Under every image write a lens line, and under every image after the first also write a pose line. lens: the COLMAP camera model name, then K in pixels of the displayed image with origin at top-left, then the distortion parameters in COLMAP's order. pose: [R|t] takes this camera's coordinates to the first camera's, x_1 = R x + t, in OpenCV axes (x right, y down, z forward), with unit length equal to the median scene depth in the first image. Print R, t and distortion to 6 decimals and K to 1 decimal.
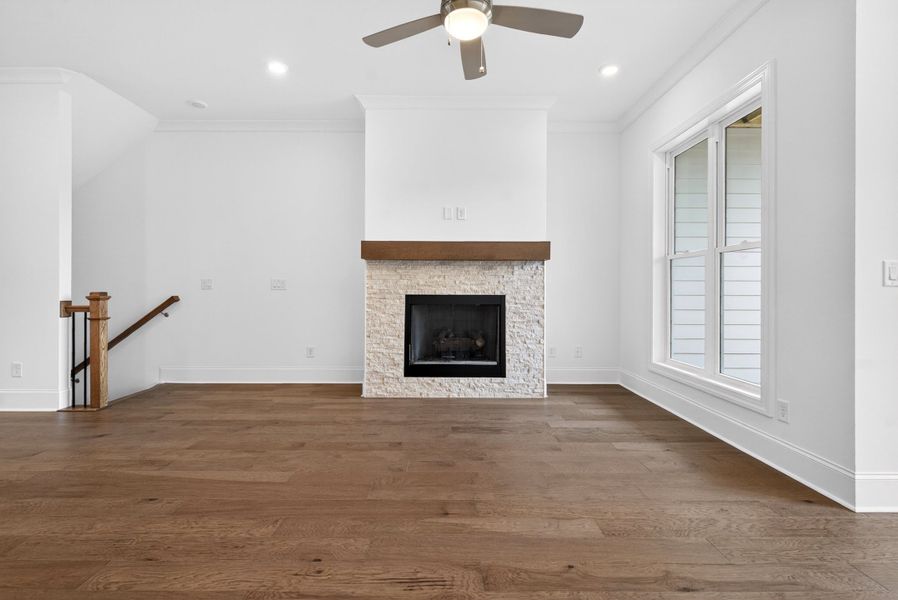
lens RADIAL K [[406.0, 0, 452.2], [0, 406.0, 288.7], [0, 0, 1]] dist [0.002762, -0.002120]
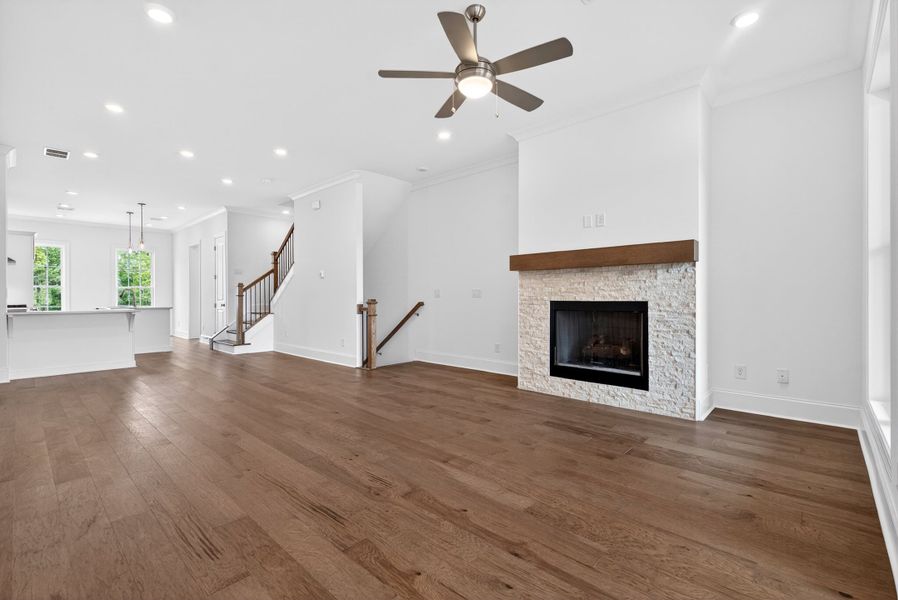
lens RADIAL K [[406.0, 0, 446.0], [0, 406.0, 295.7], [0, 0, 1]] dist [0.002762, -0.002120]
pose [[0.723014, -0.008669, -0.690779, 0.452786], [0.007571, 0.999961, -0.004625, 0.003779], [0.690792, -0.001886, 0.723051, 0.011778]]
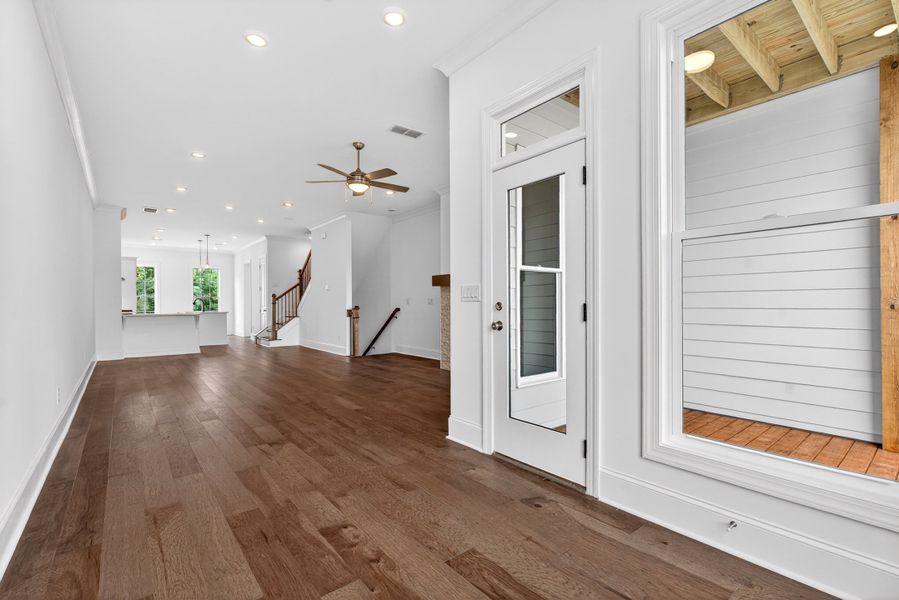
lens RADIAL K [[406.4, 0, 449.4], [0, 406.4, 306.1], [0, 0, 1]] dist [0.002762, -0.002120]
pose [[0.624453, -0.001004, -0.781062, 1.137859], [0.007638, 0.999959, 0.004822, 0.002175], [0.781025, -0.008977, 0.624435, -0.010783]]
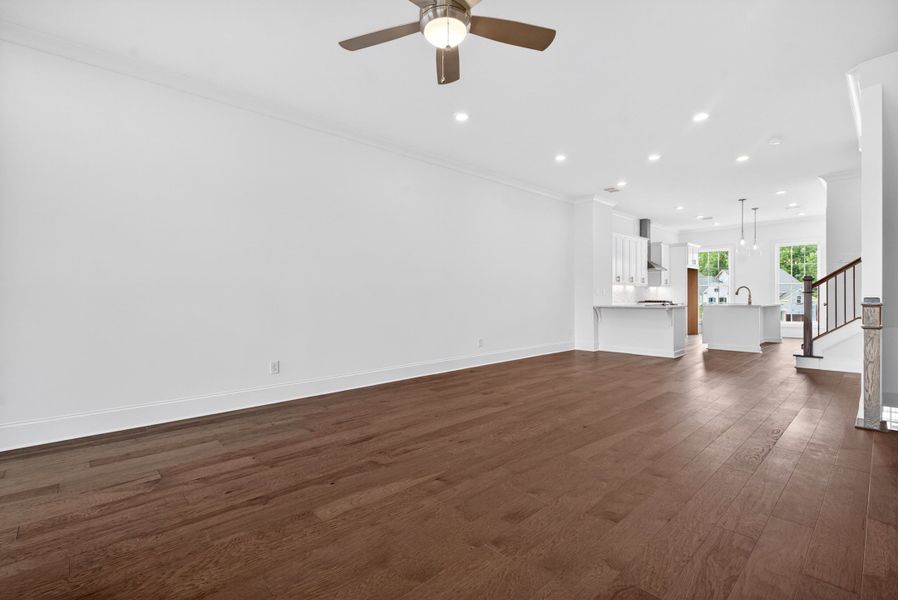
lens RADIAL K [[406.0, 0, 451.5], [0, 406.0, 299.7], [0, 0, 1]] dist [0.002762, -0.002120]
pose [[-0.738400, 0.005595, -0.674339, 0.383730], [0.002598, 0.999982, 0.005452, 0.001480], [0.674358, 0.002274, -0.738402, 0.948046]]
